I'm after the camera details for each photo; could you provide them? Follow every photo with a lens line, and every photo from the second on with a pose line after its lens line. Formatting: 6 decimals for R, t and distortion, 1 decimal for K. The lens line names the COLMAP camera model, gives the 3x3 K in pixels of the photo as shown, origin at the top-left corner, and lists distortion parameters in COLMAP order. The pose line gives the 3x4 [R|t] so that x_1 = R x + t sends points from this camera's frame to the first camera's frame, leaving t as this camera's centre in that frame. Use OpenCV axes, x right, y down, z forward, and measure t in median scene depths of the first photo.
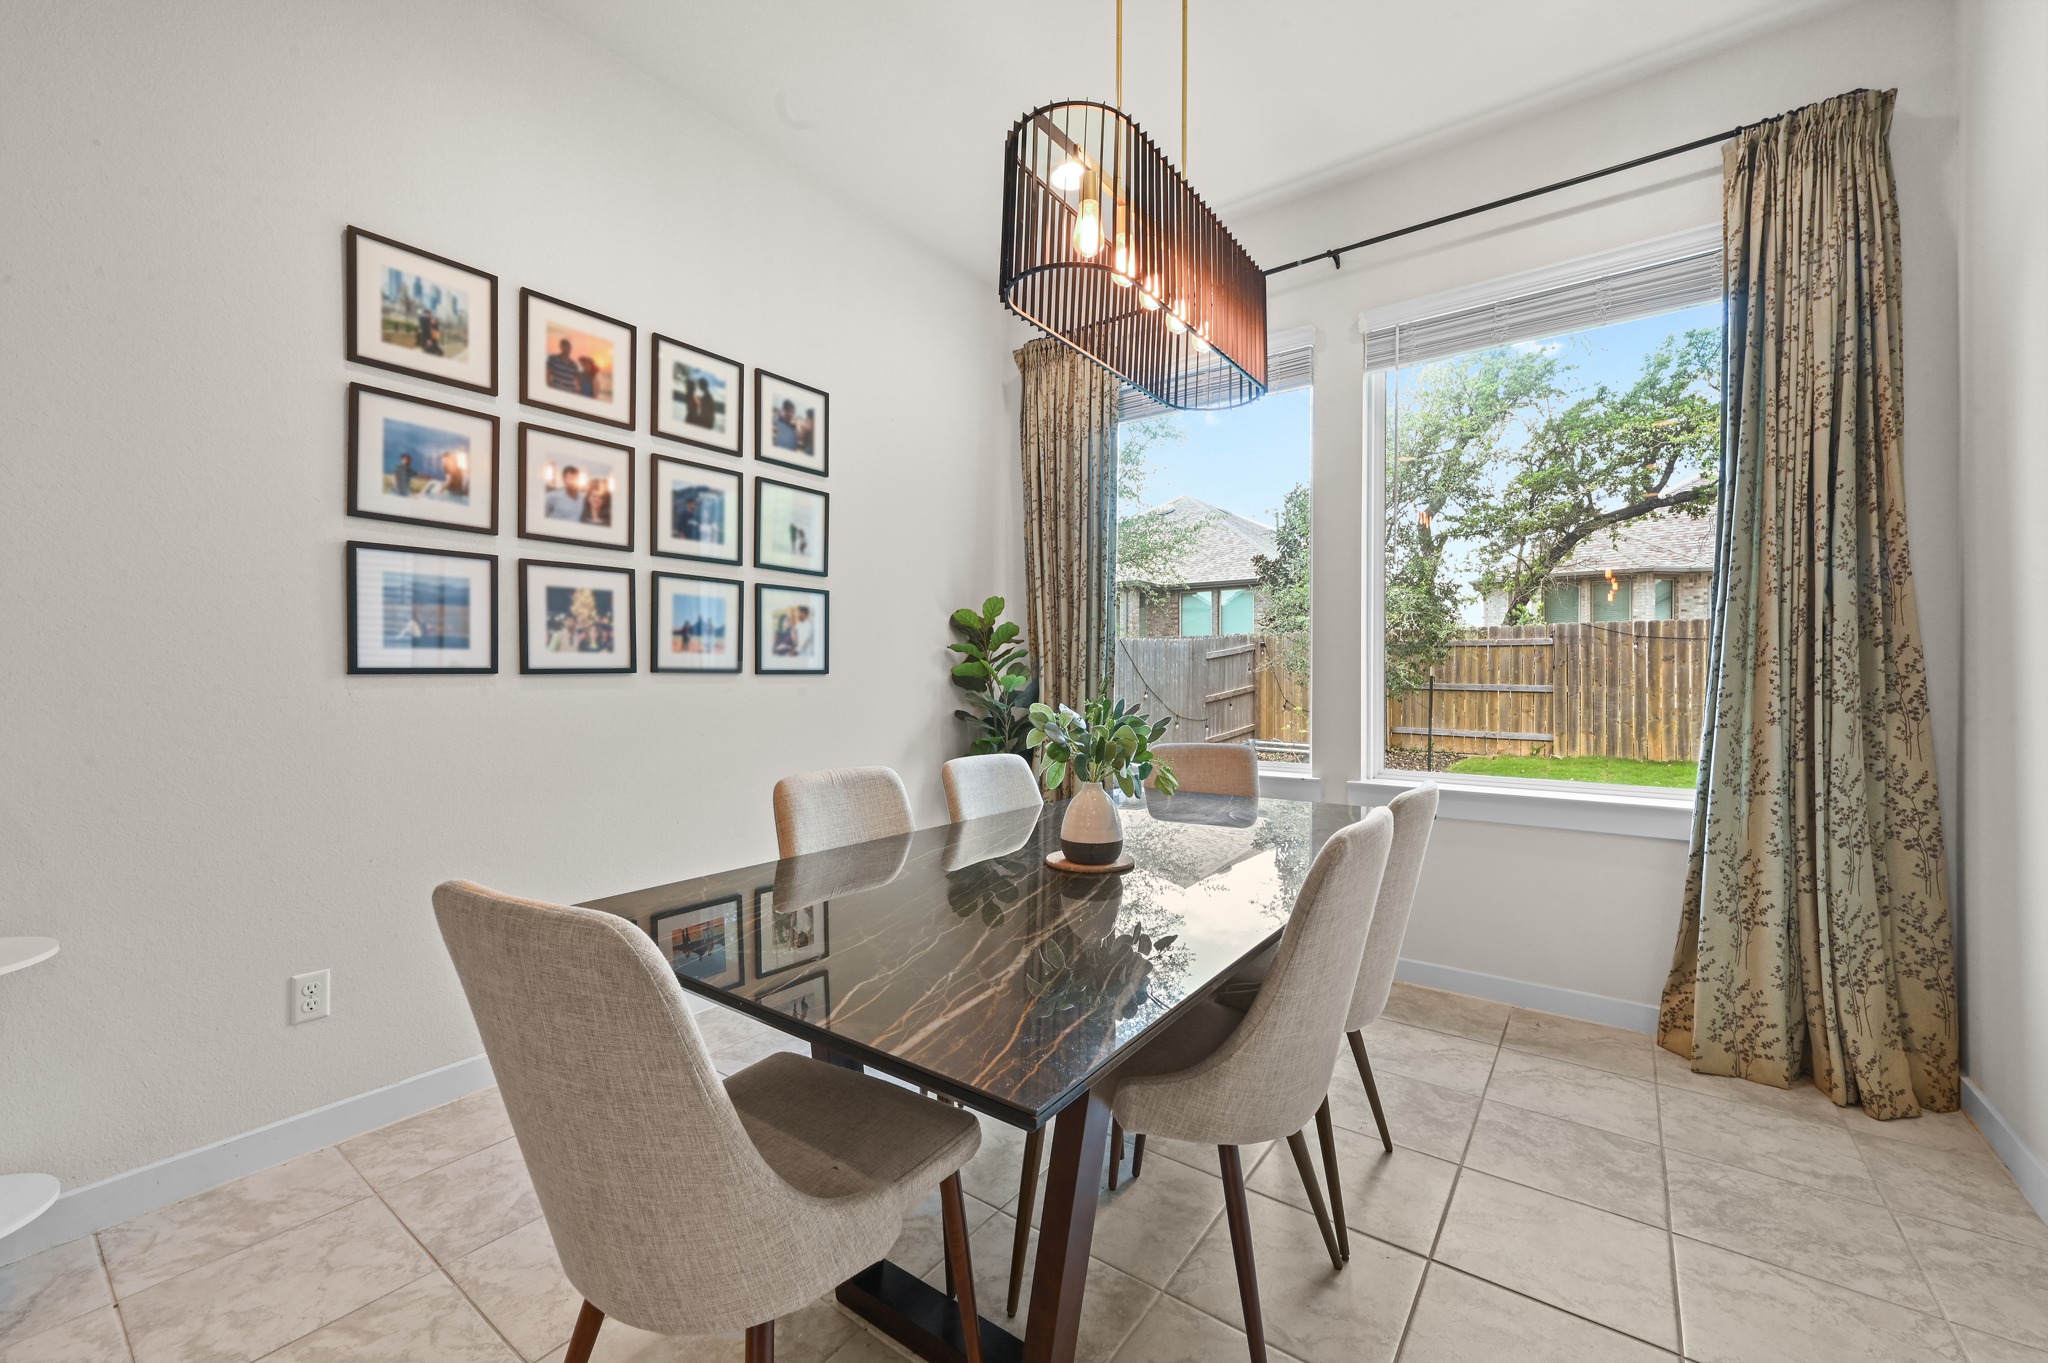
lens RADIAL K [[809.0, 0, 1027.1], [0, 809.0, 682.3], [0, 0, 1]] dist [-0.001268, 0.000179]
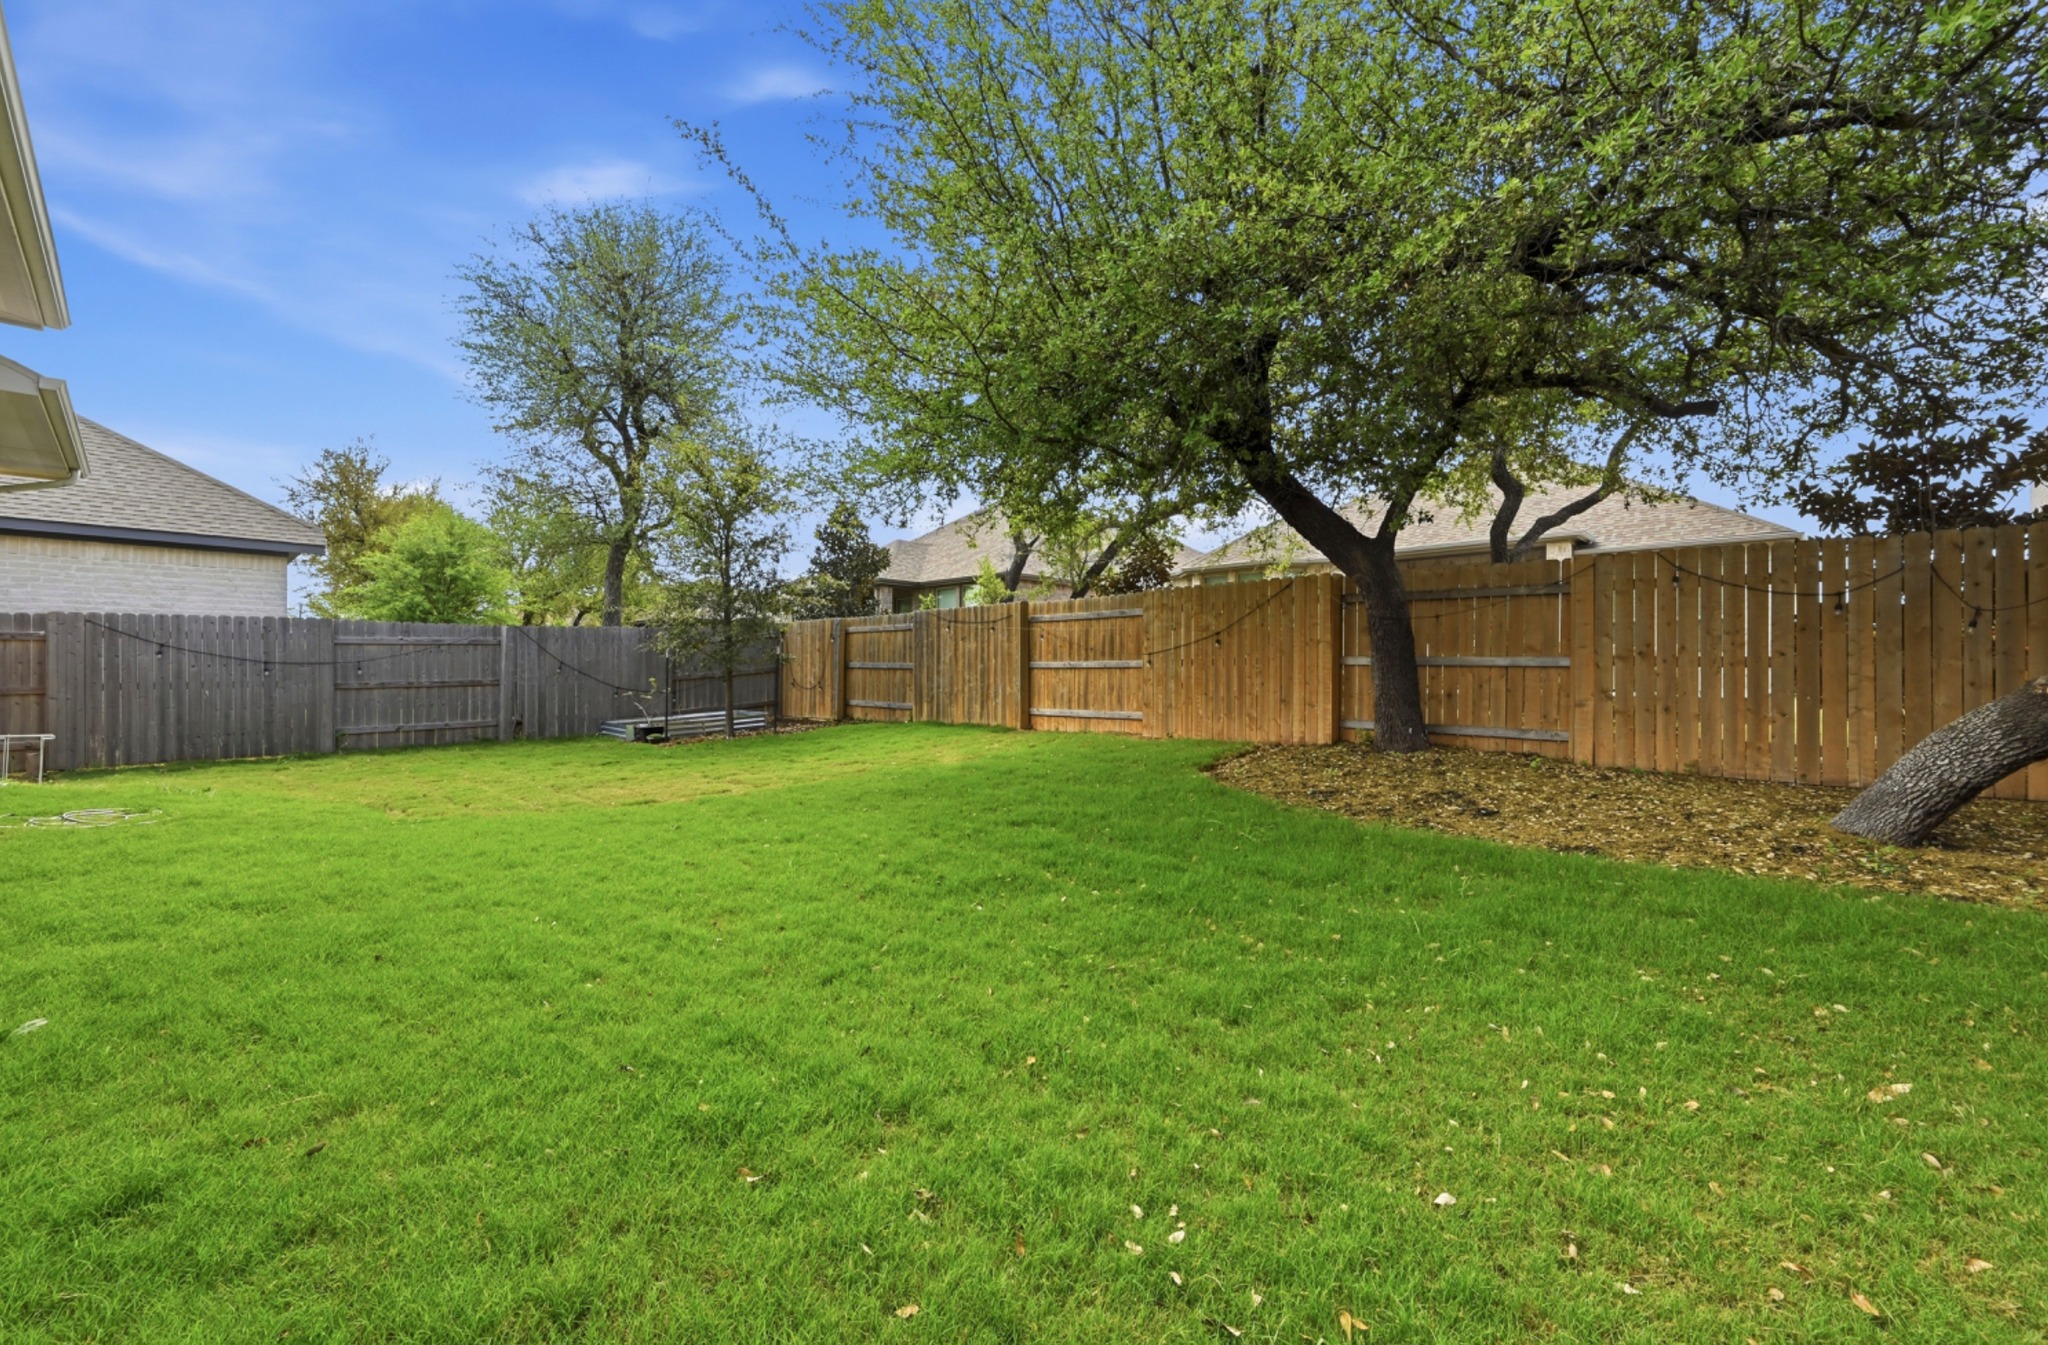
lens RADIAL K [[815.4, 0, 1024.0], [0, 815.4, 672.5], [0, 0, 1]] dist [0.000659, 0.000046]
pose [[0.991202, -0.001353, -0.132348, 1.103842], [-0.000262, 0.999926, -0.012186, 0.037356], [0.132355, 0.012113, 0.991128, -0.199570]]
